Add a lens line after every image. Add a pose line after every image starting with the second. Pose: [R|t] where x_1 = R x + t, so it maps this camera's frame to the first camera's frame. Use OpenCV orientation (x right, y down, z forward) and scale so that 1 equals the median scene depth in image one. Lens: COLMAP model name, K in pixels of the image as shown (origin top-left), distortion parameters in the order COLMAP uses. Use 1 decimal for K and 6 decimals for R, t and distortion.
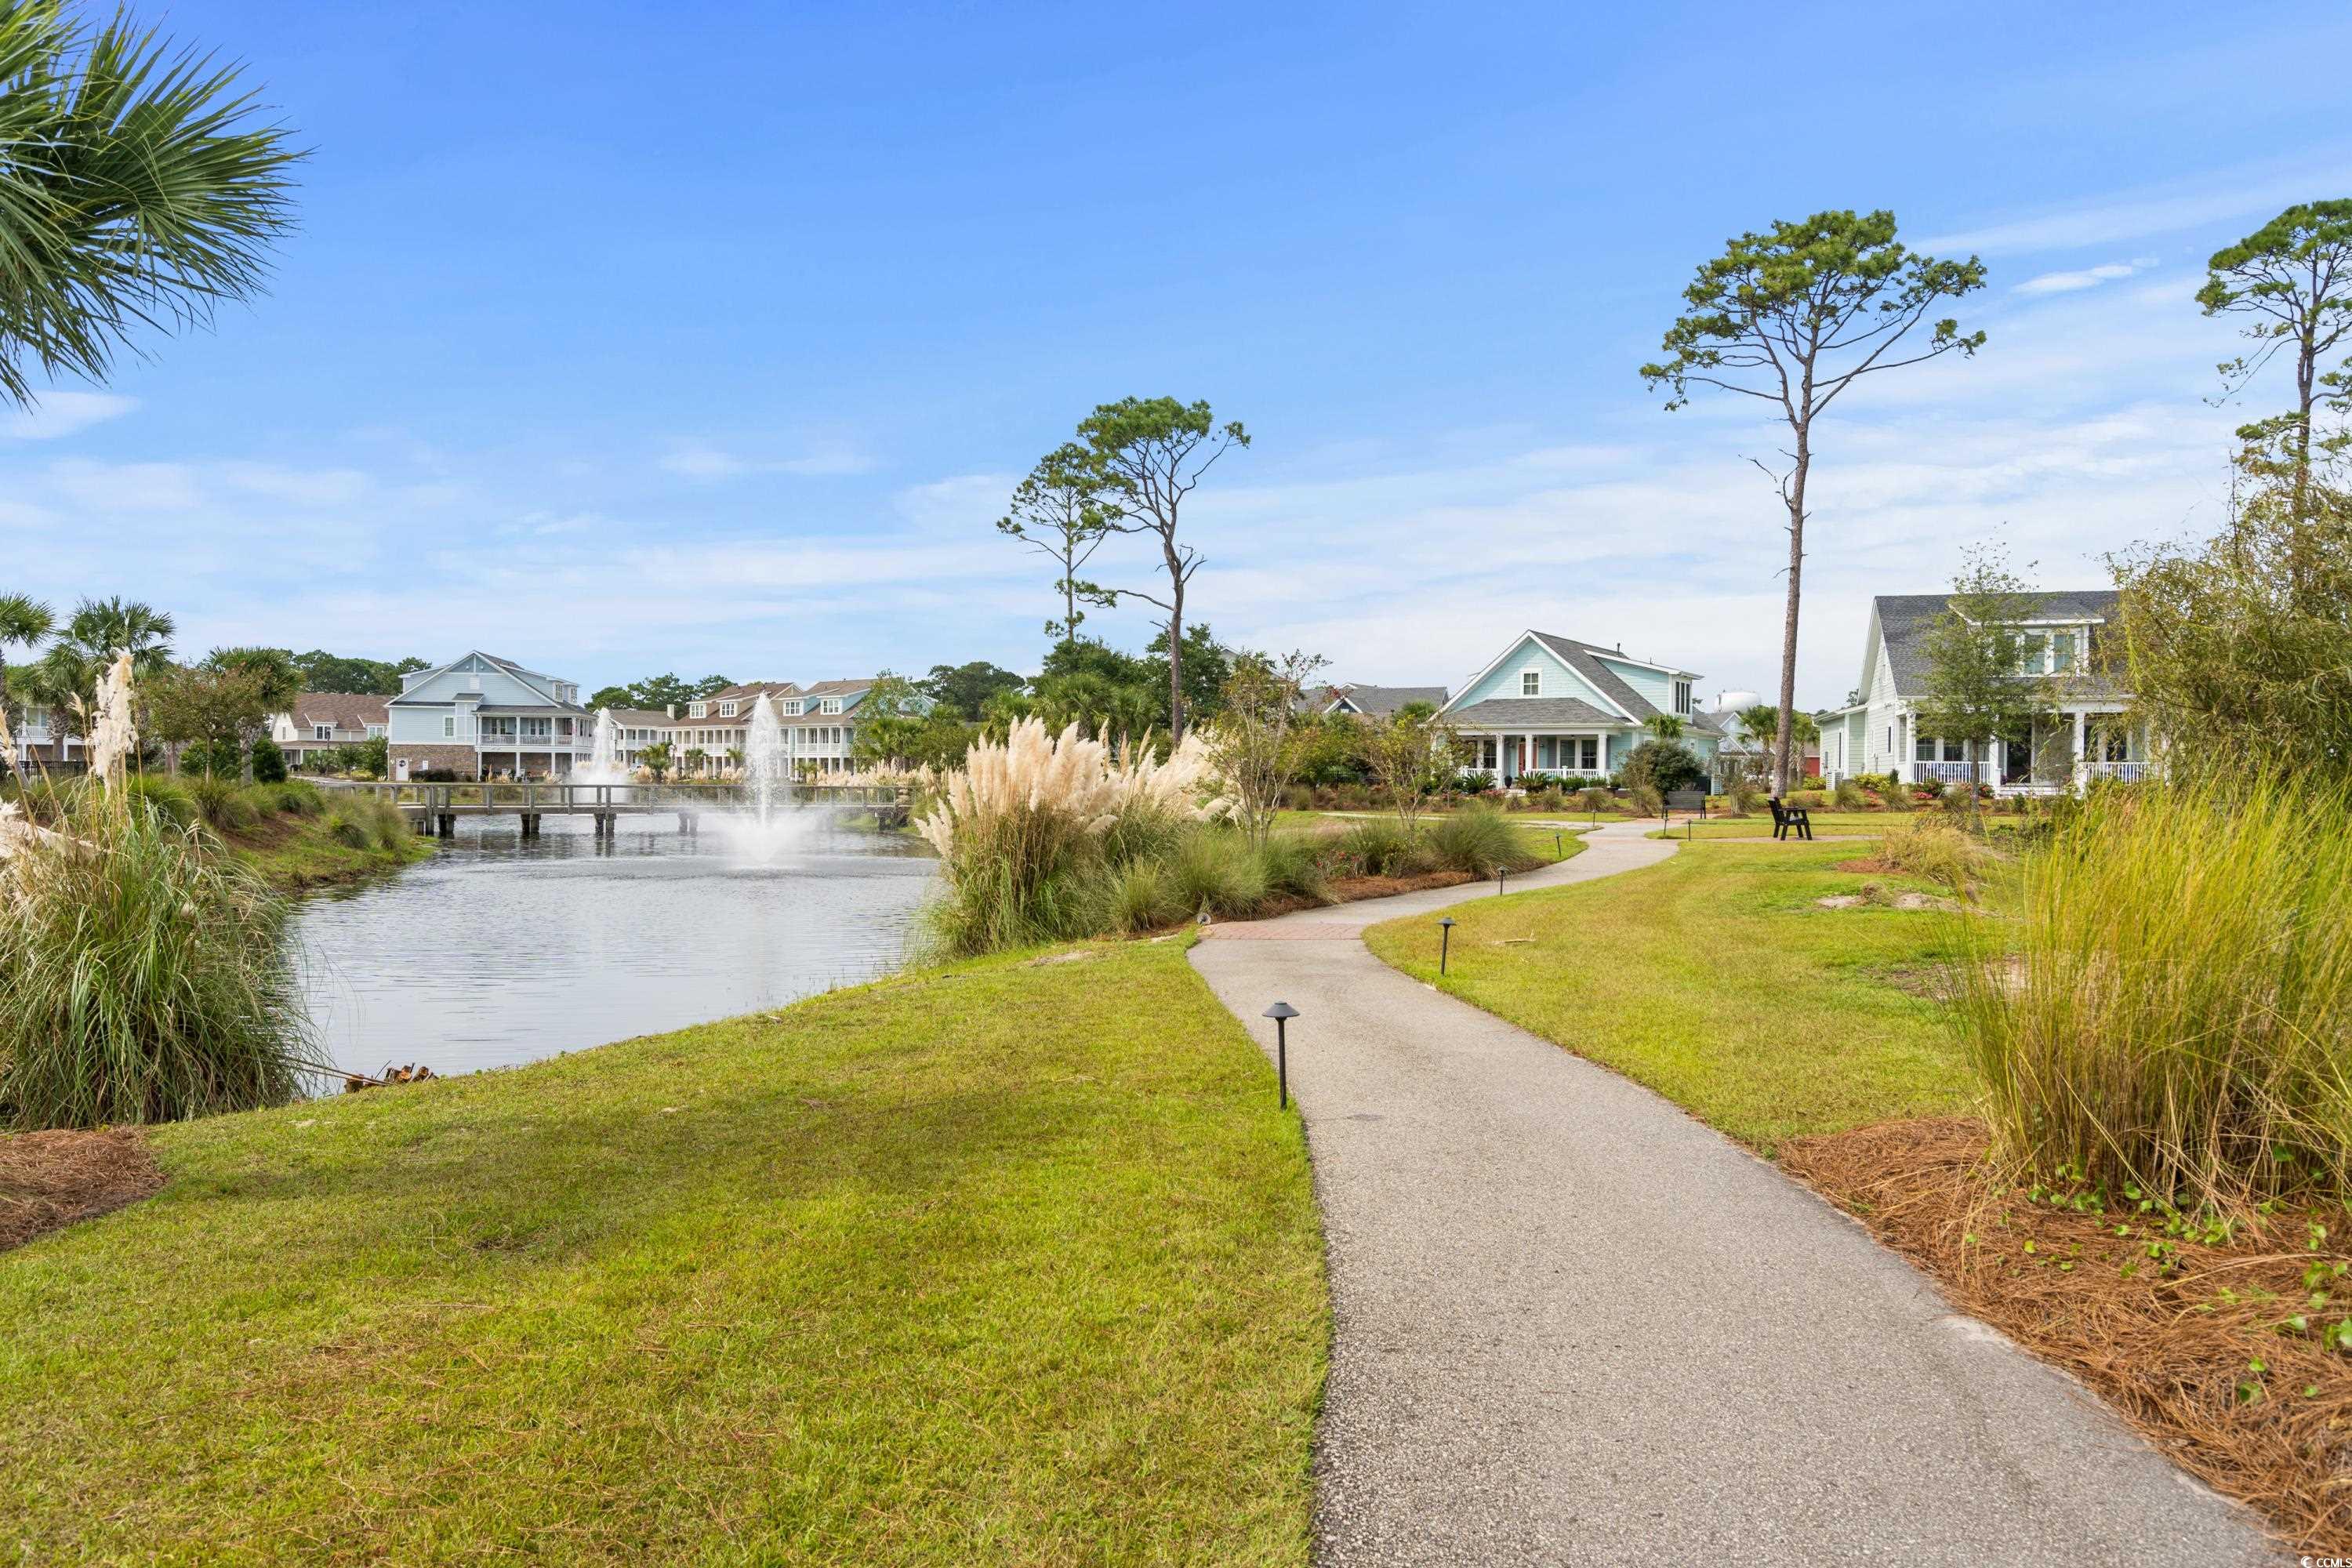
lens RADIAL K [[1581.4, 0, 1165.2], [0, 1581.4, 784.3], [0, 0, 1]] dist [-0.003524, 0.000262]
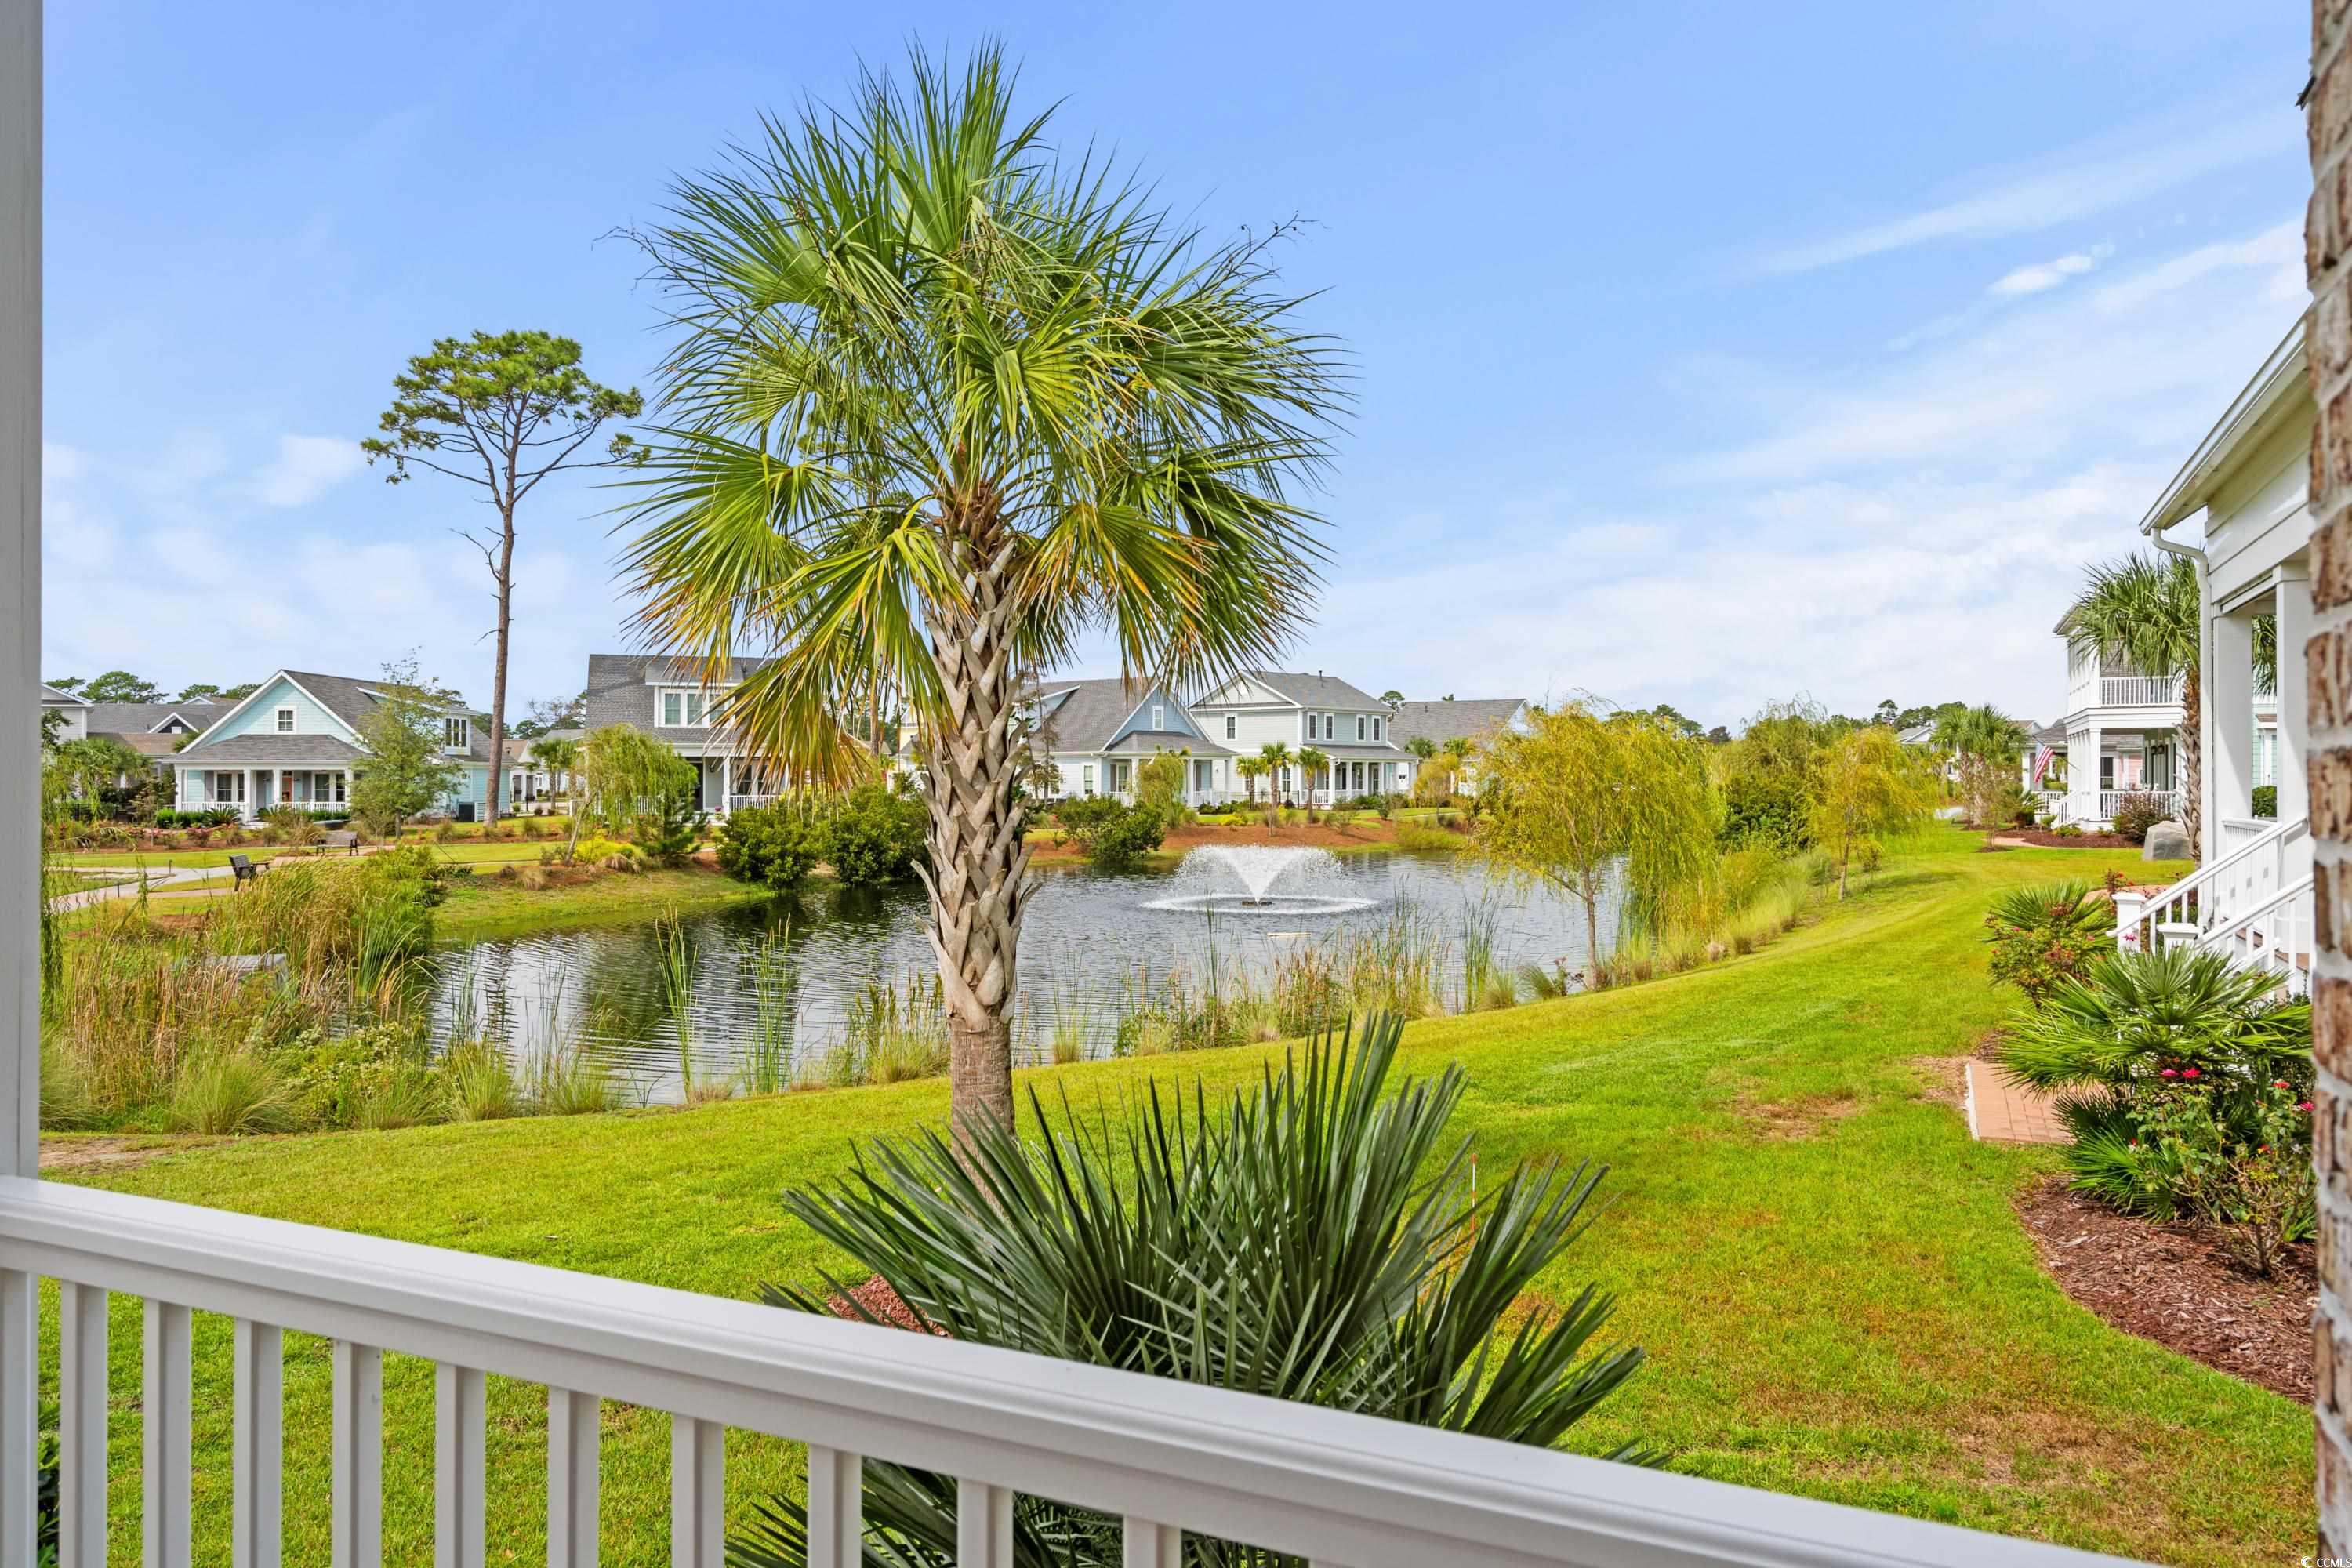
lens RADIAL K [[1581.4, 0, 1174.1], [0, 1581.4, 780.4], [0, 0, 1]] dist [-0.003524, 0.000262]
pose [[0.831412, -0.009215, 0.555580, 0.145197], [0.007889, 0.999957, 0.004781, -0.025103], [-0.555600, 0.000408, 0.831449, -0.218836]]
